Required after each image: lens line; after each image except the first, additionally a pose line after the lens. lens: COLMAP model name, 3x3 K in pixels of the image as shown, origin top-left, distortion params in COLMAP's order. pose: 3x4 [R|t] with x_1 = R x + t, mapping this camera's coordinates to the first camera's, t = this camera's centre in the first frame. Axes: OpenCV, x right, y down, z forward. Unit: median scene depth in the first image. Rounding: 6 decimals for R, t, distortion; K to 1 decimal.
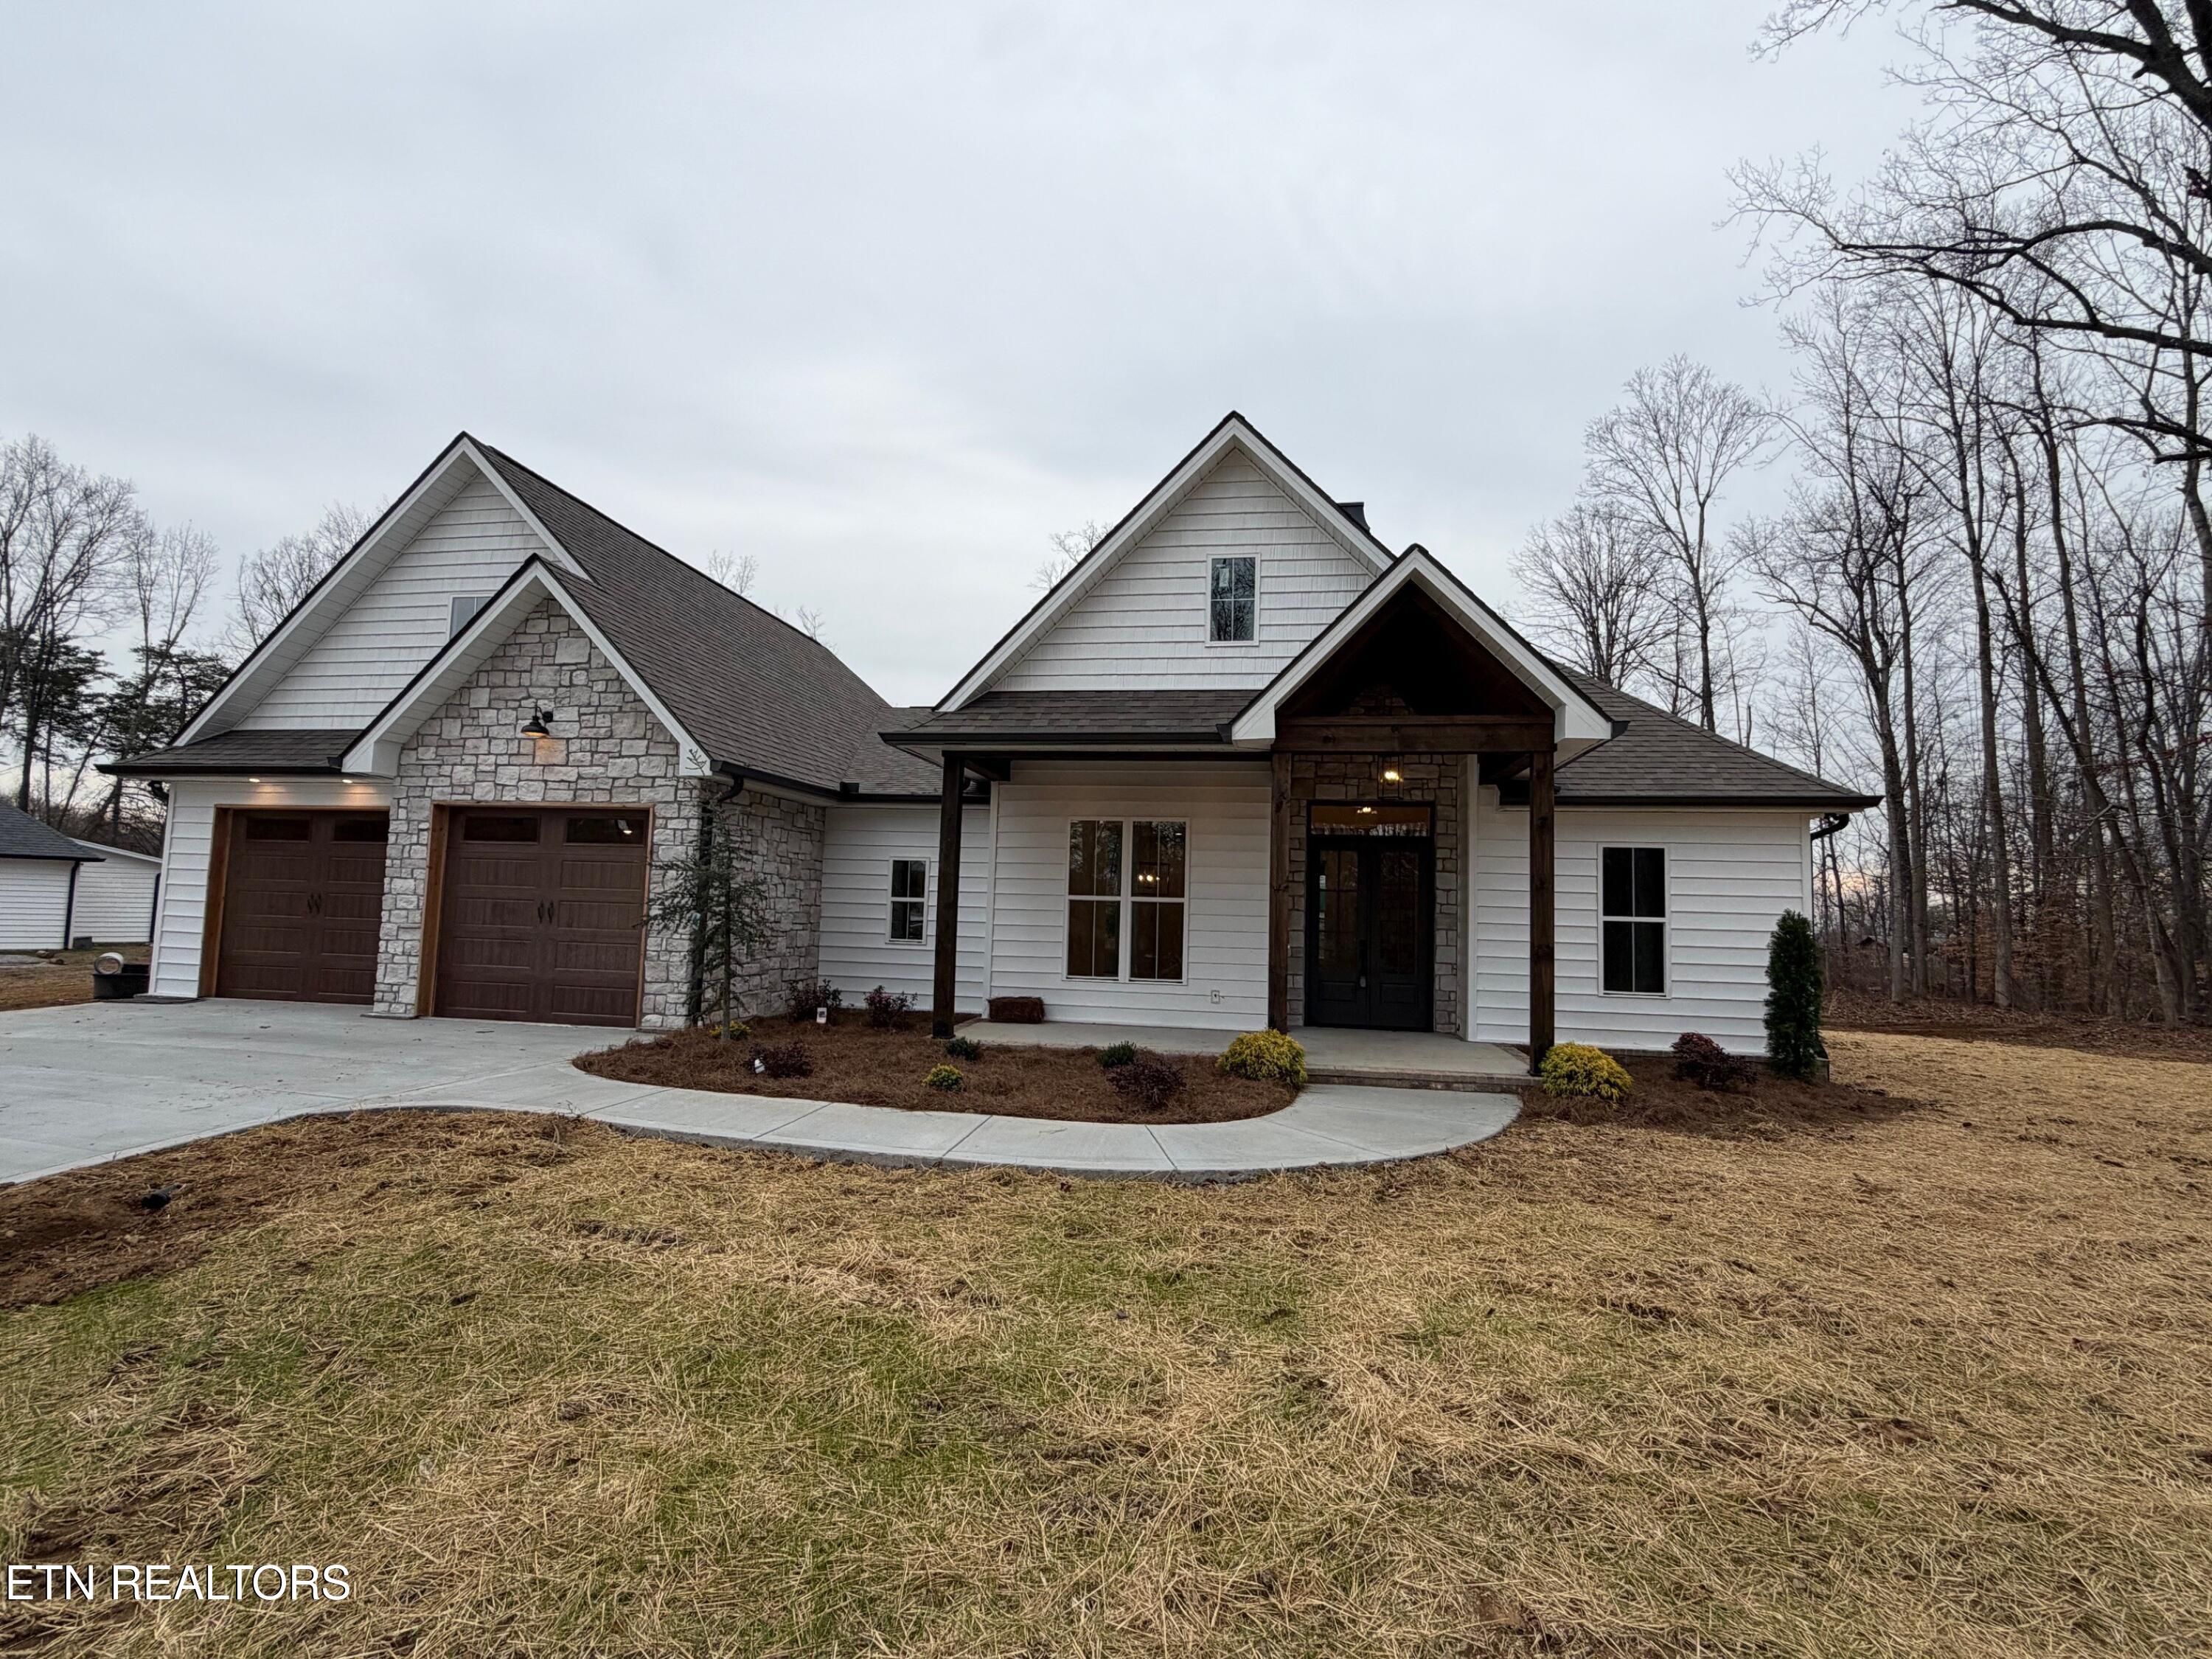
lens RADIAL K [[1042.3, 0, 1106.6], [0, 1042.3, 829.8], [0, 0, 1]] dist [-0.003003, 0.001133]
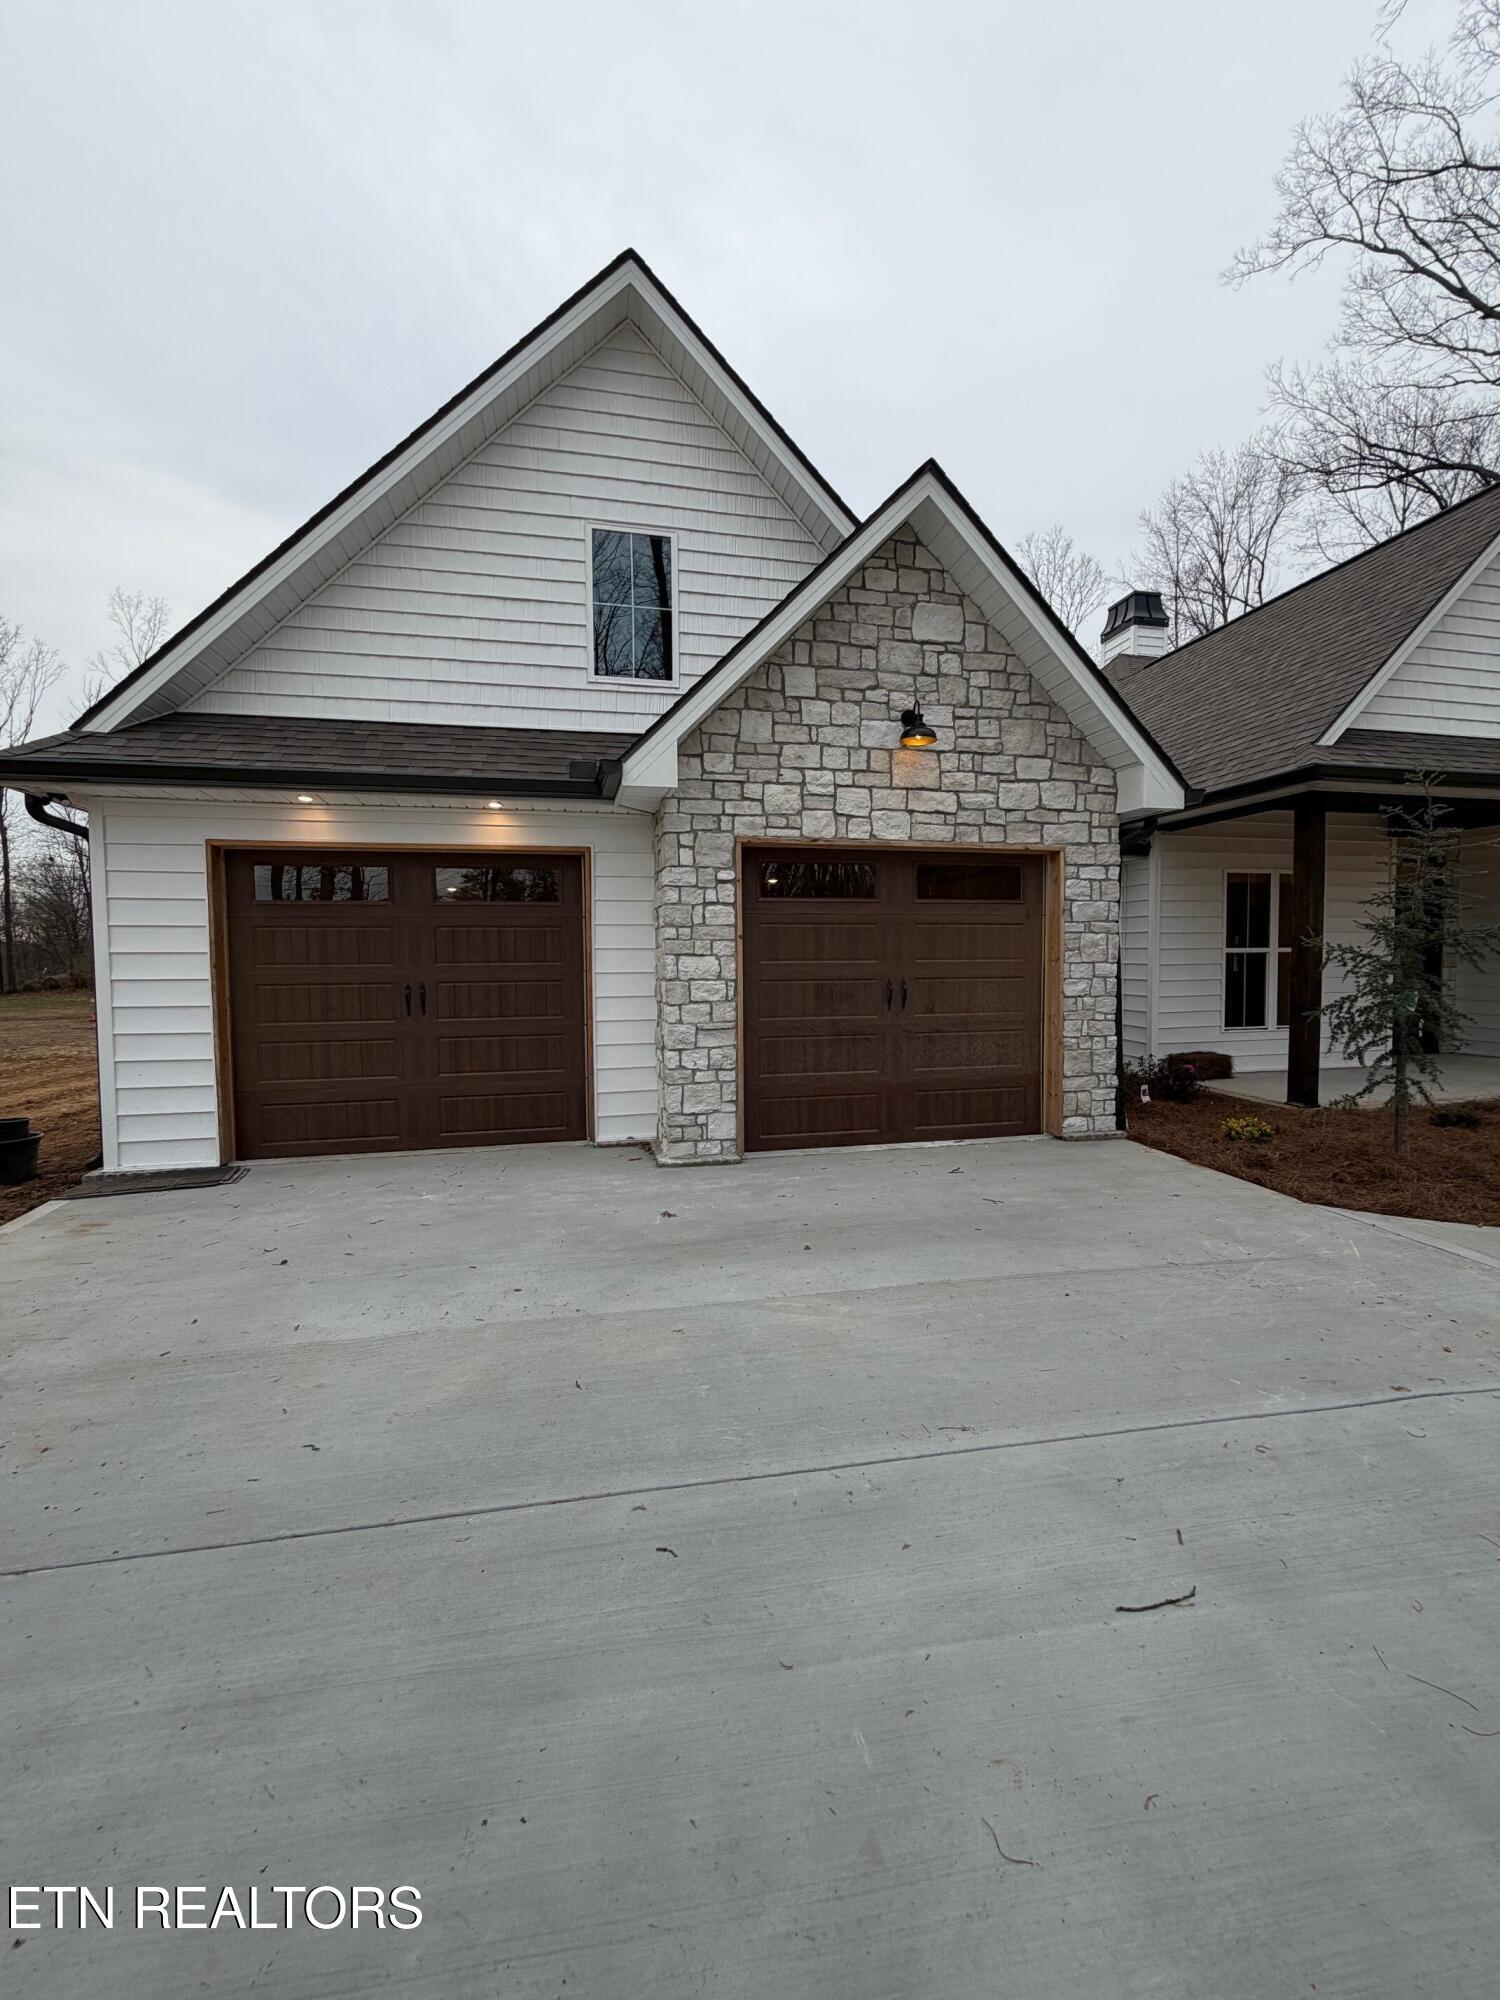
lens RADIAL K [[799.8, 0, 751.4], [0, 799.8, 995.3], [0, 0, 1]] dist [-0.002381, 0.000685]
pose [[0.923822, -0.054340, 0.378947, -0.842372], [0.005054, 0.991519, 0.129860, 0.006021], [-0.382790, -0.118052, 0.916262, 0.522816]]
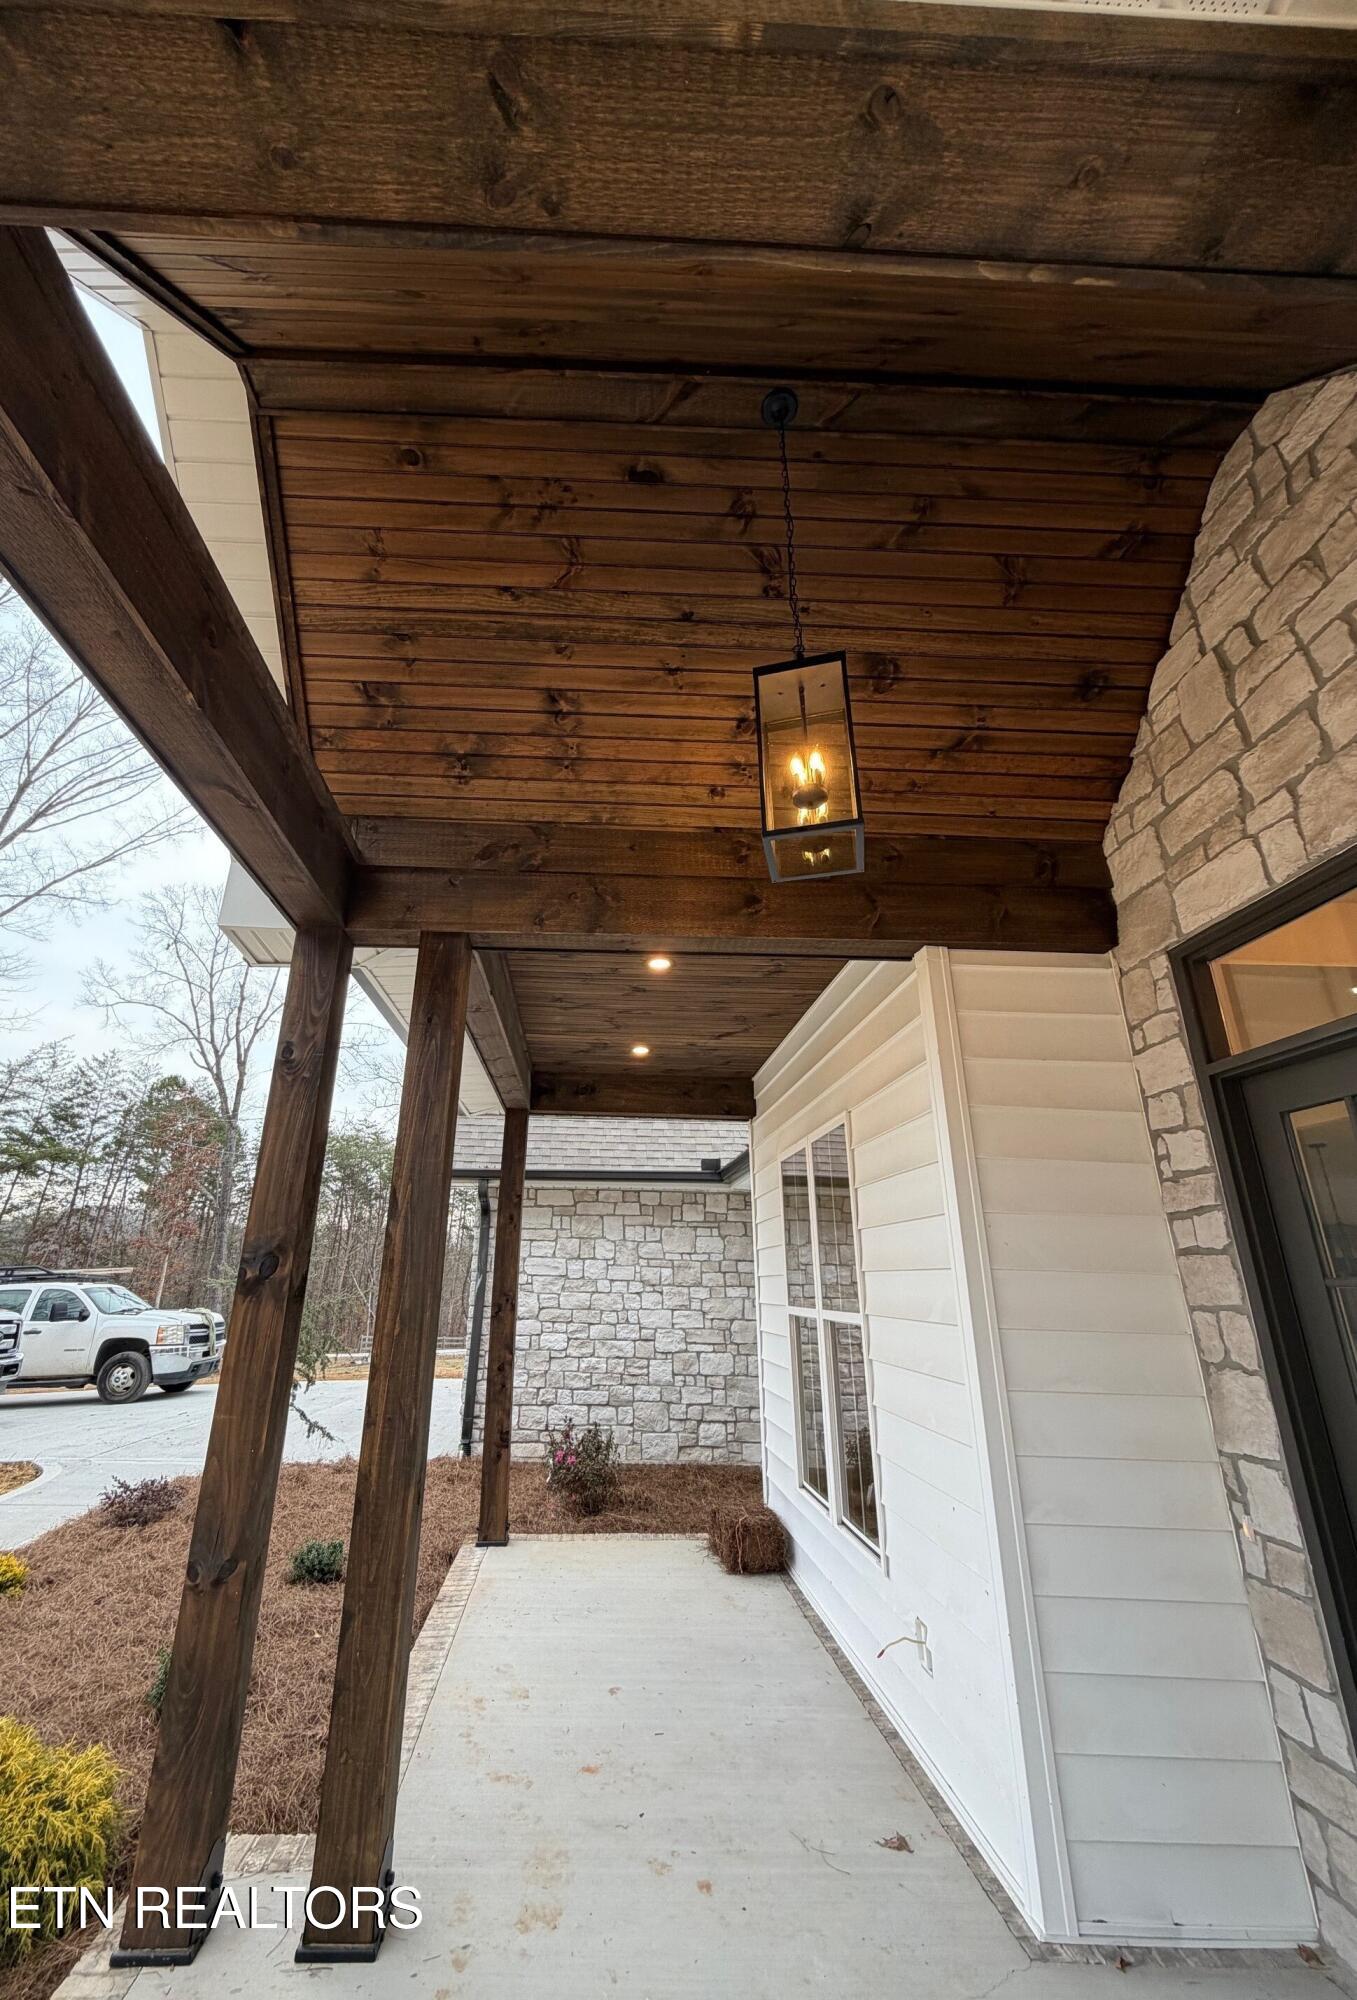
lens RADIAL K [[791.7, 0, 614.5], [0, 791.7, 996.6], [0, 0, 1]] dist [0.003547, 0.000354]
pose [[0.200747, -0.357003, -0.912277, 0.412911], [0.064069, 0.934025, -0.351415, 0.058109], [0.977546, 0.012097, 0.210375, 0.929209]]
